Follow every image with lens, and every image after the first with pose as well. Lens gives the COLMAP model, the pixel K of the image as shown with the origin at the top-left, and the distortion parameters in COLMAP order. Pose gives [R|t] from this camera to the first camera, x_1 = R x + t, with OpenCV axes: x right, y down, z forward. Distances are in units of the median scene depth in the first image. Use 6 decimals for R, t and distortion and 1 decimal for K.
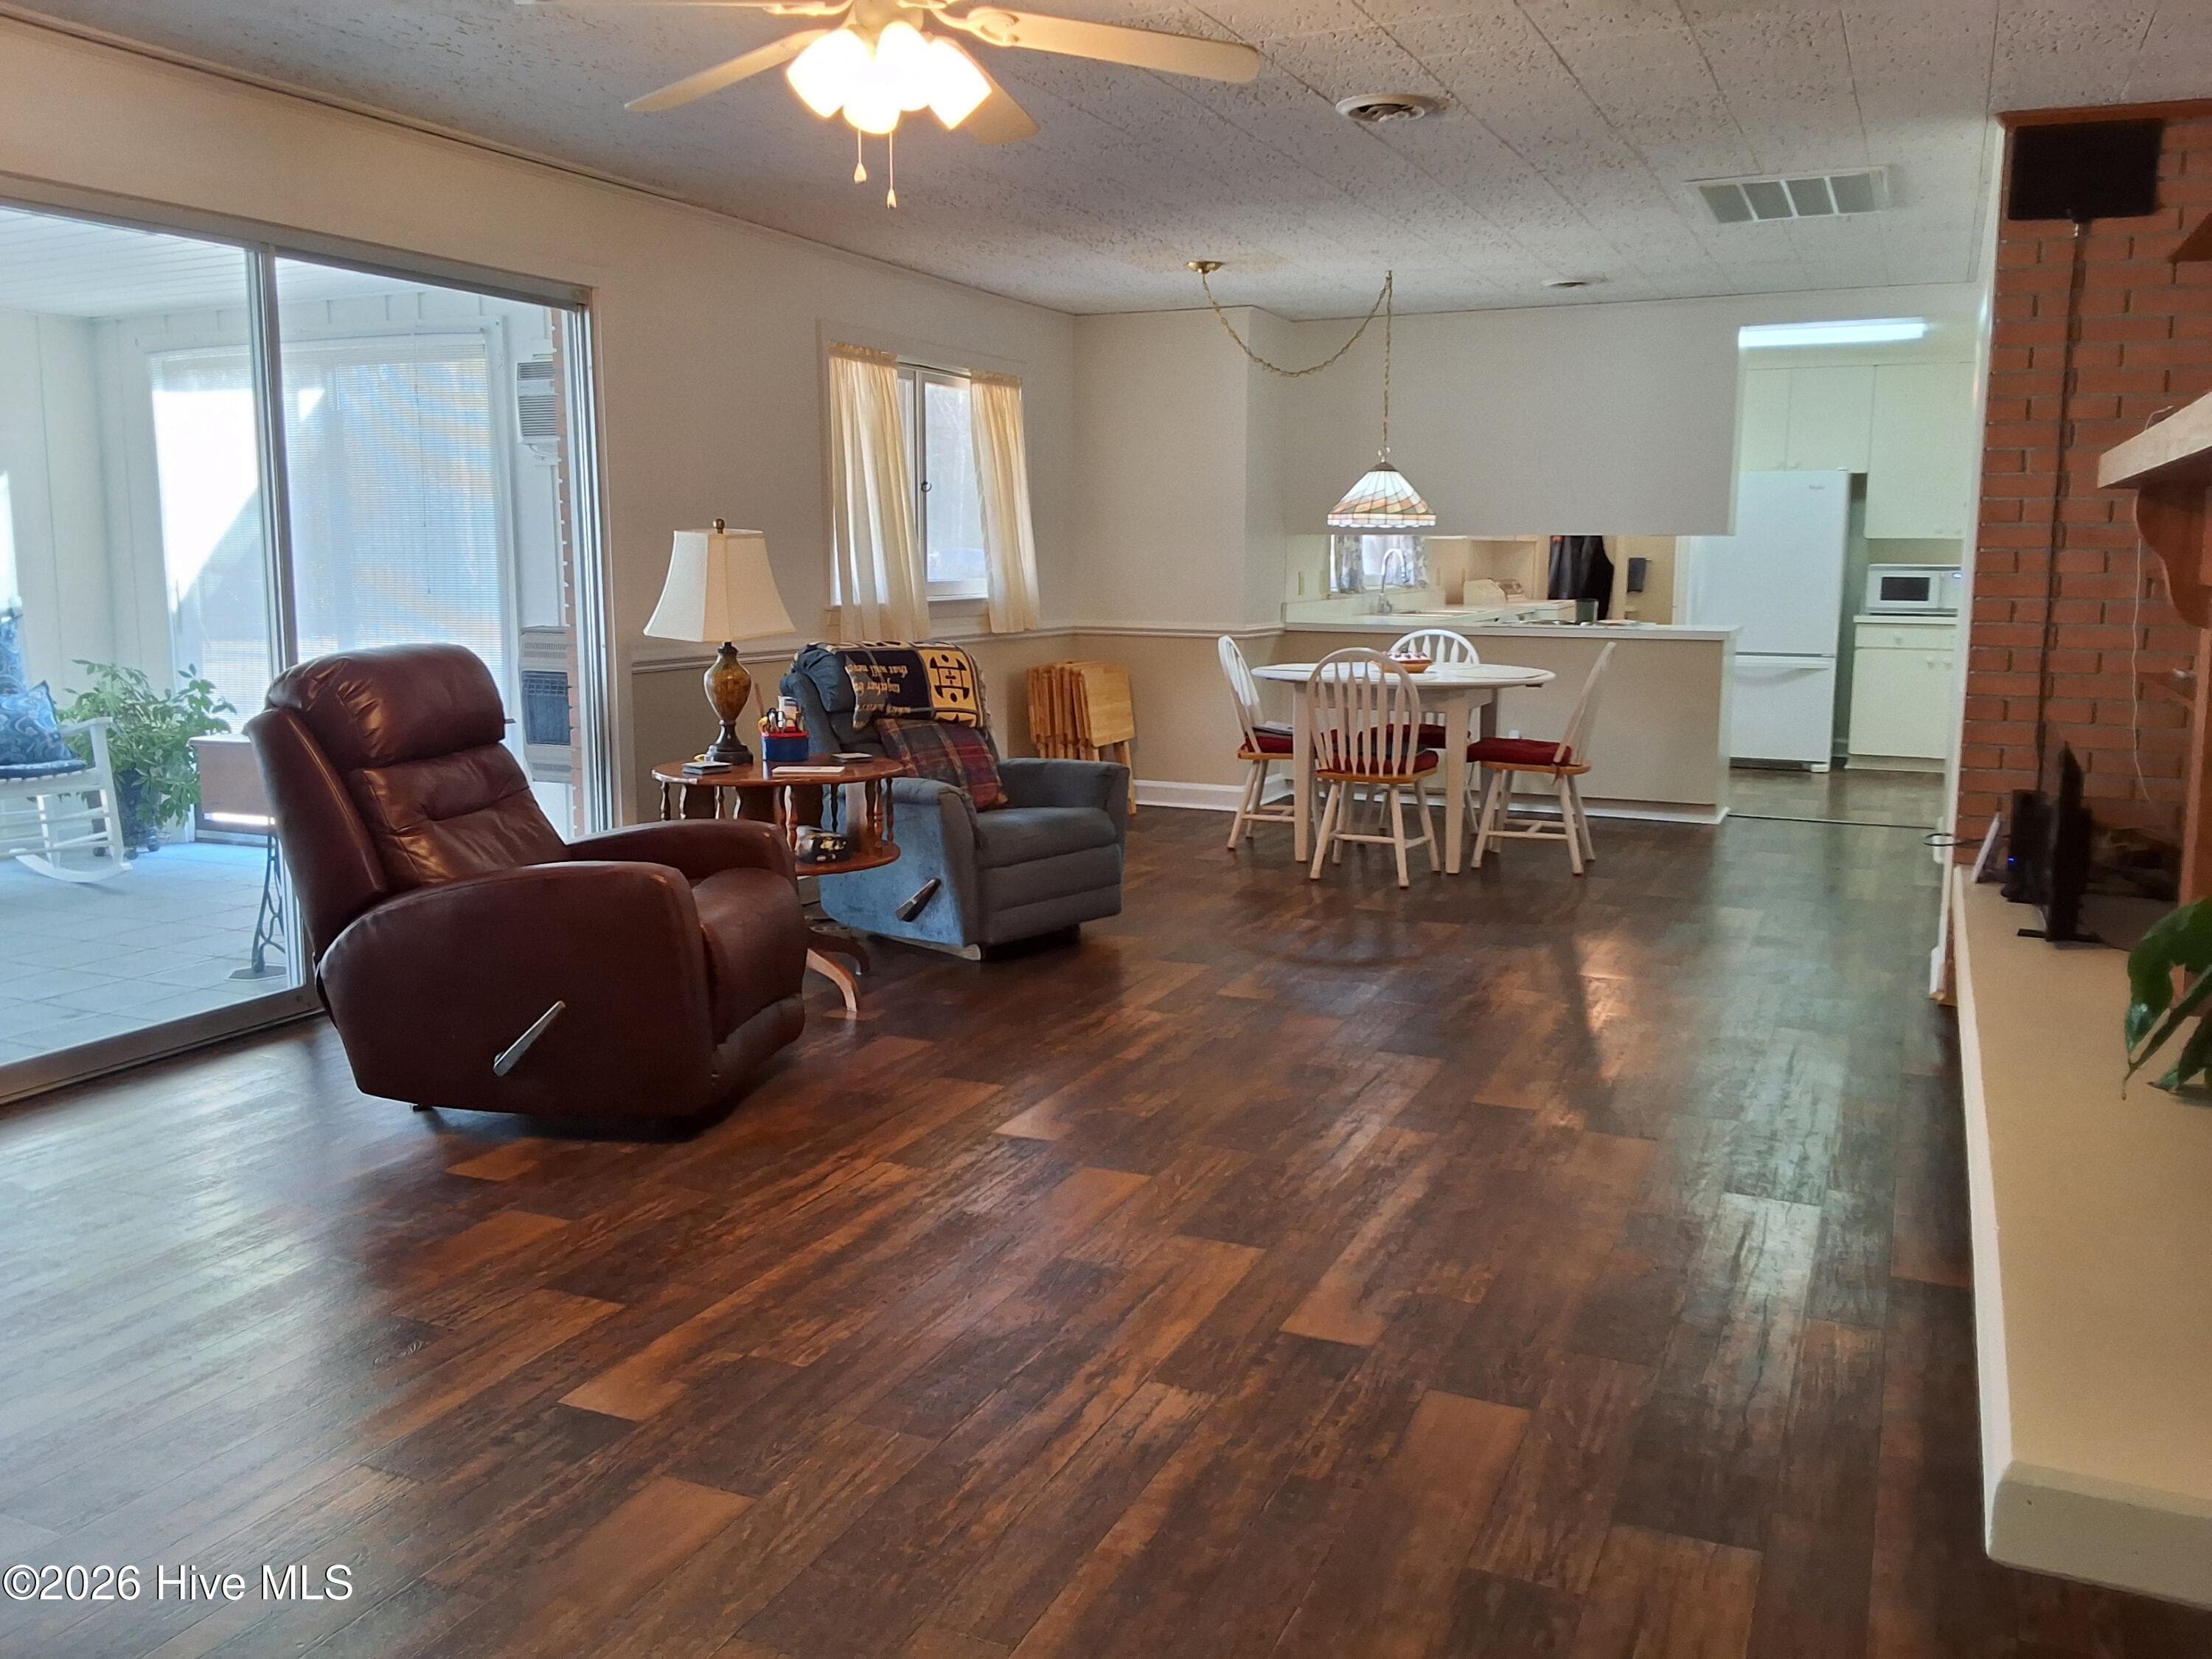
lens RADIAL K [[1762.8, 0, 1123.6], [0, 1762.8, 797.4], [0, 0, 1]] dist [0.119496, -0.187915]
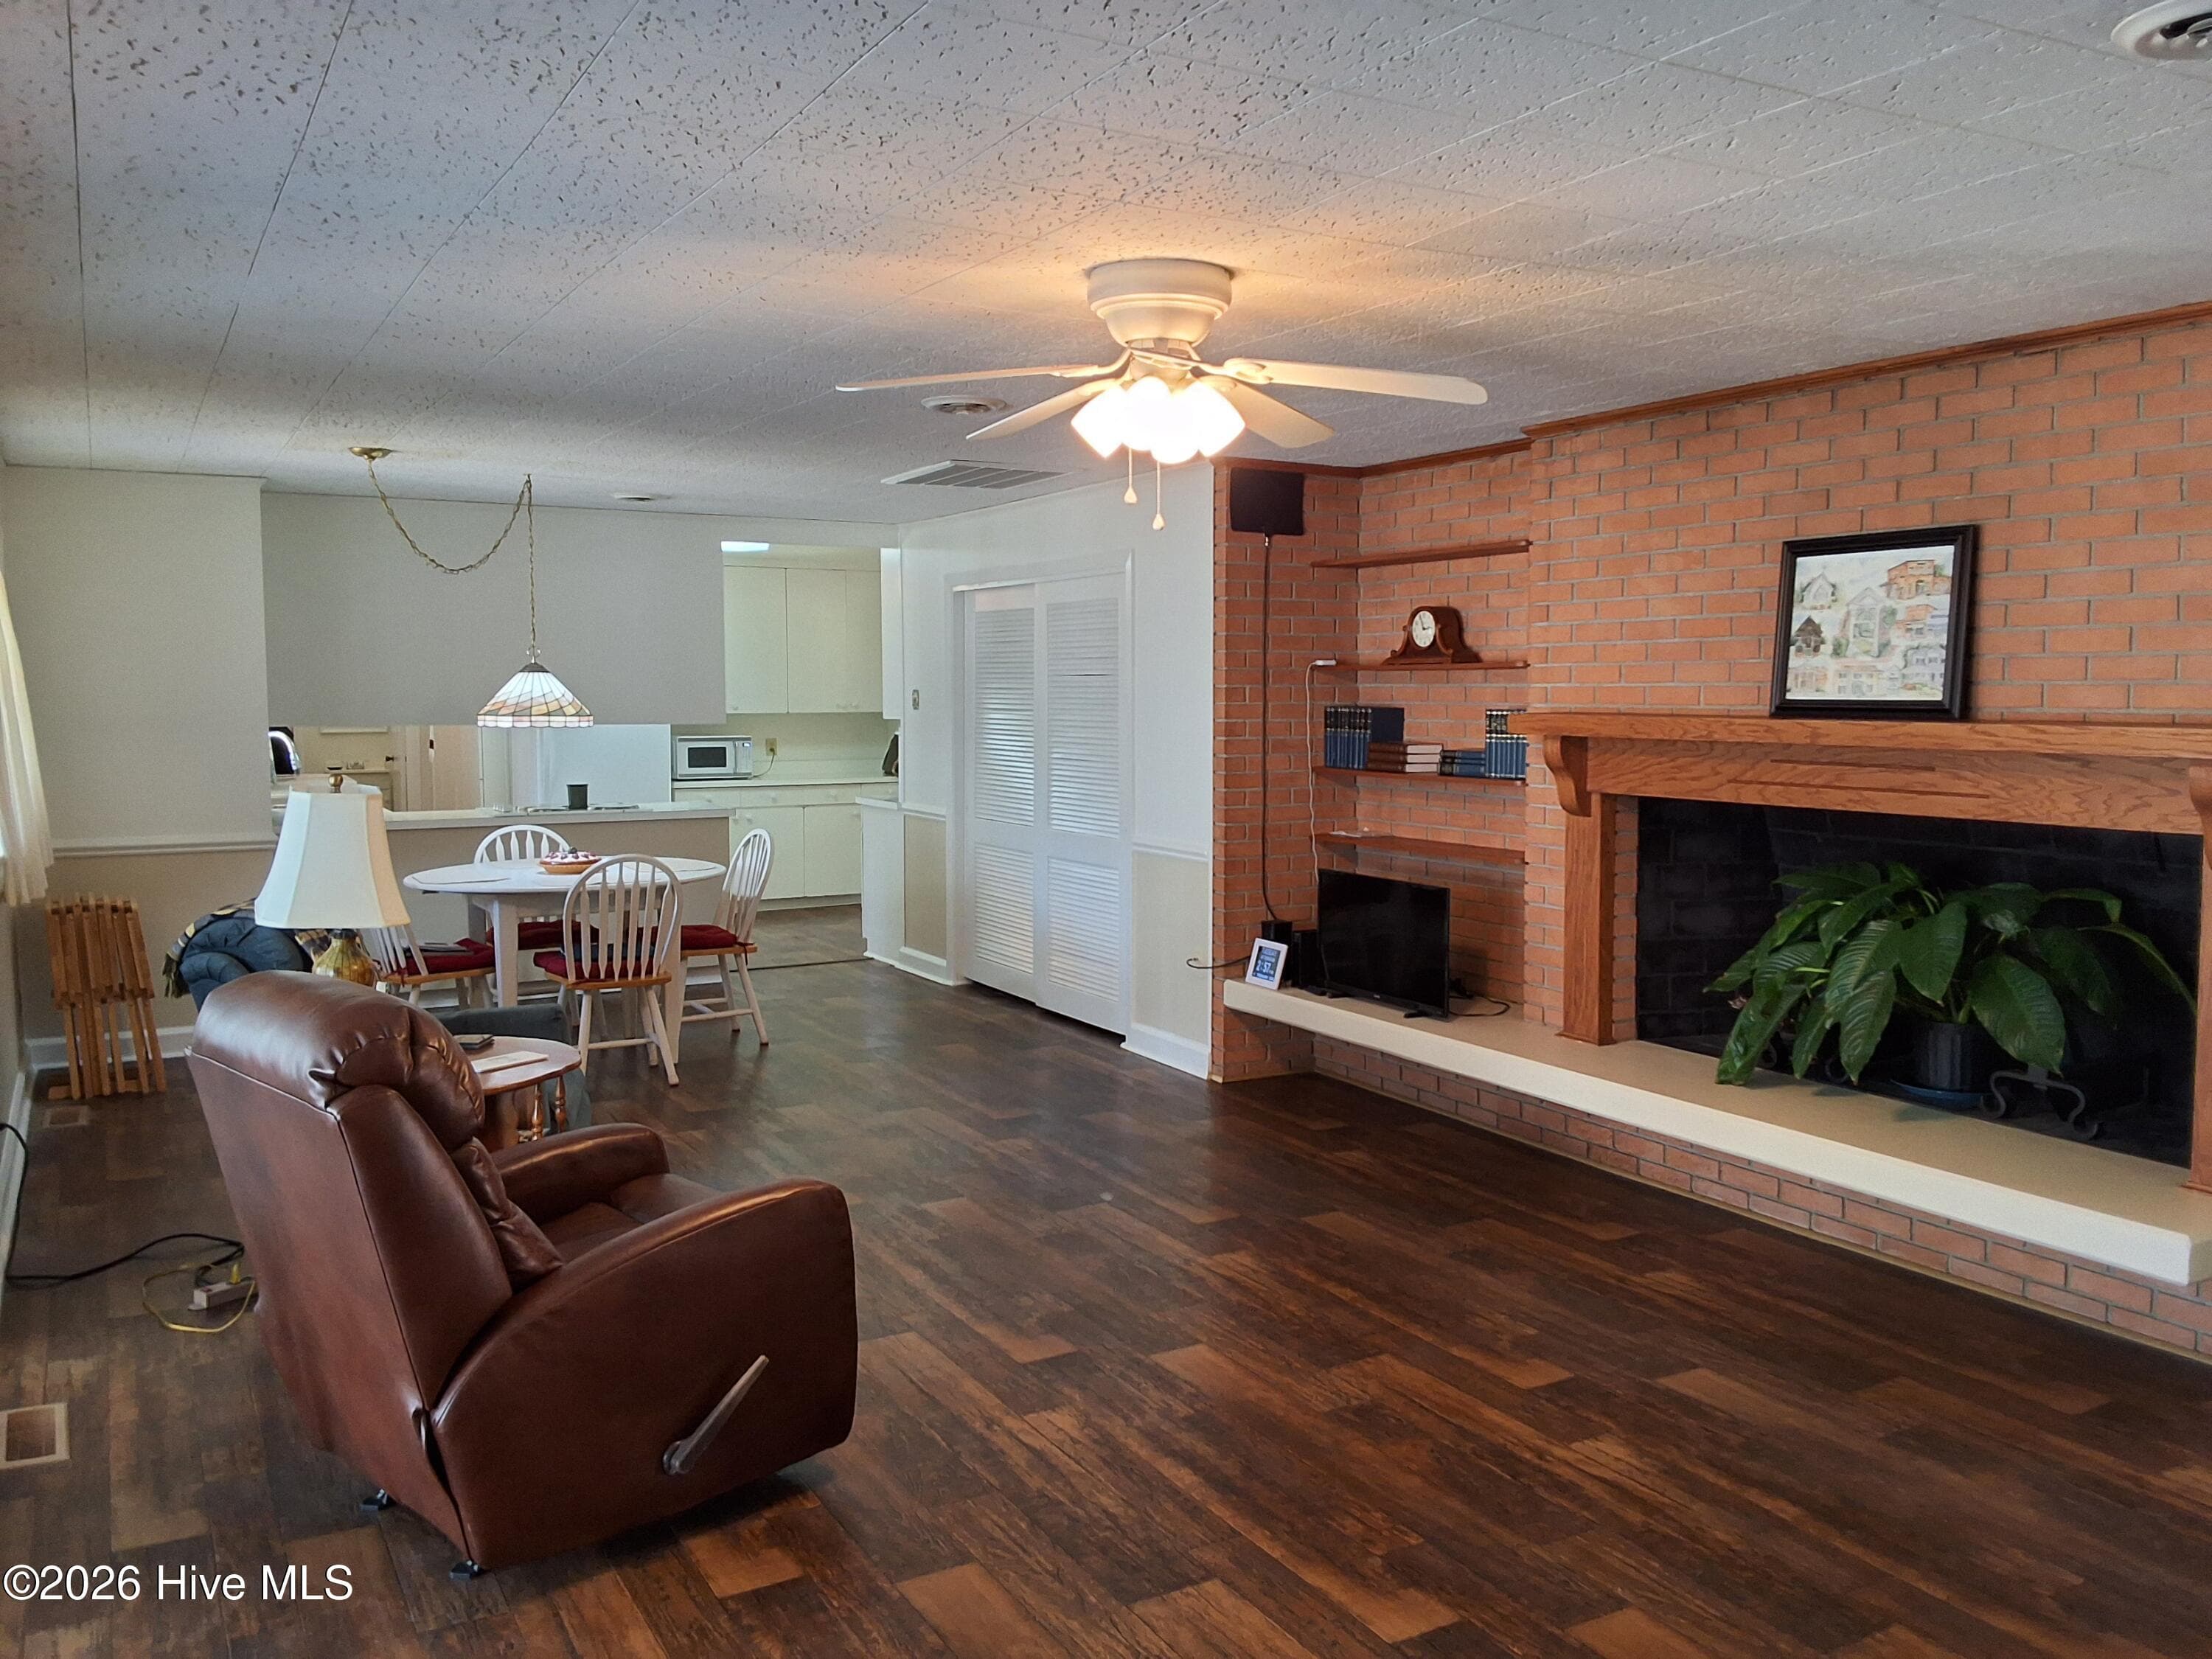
lens RADIAL K [[1762.8, 0, 1120.0], [0, 1762.8, 794.5], [0, 0, 1]] dist [0.119496, -0.187915]
pose [[0.592386, -0.057224, 0.803620, -0.702836], [0.115542, 0.993197, -0.014449, -0.098446], [-0.797326, 0.101411, 0.594968, 0.242759]]
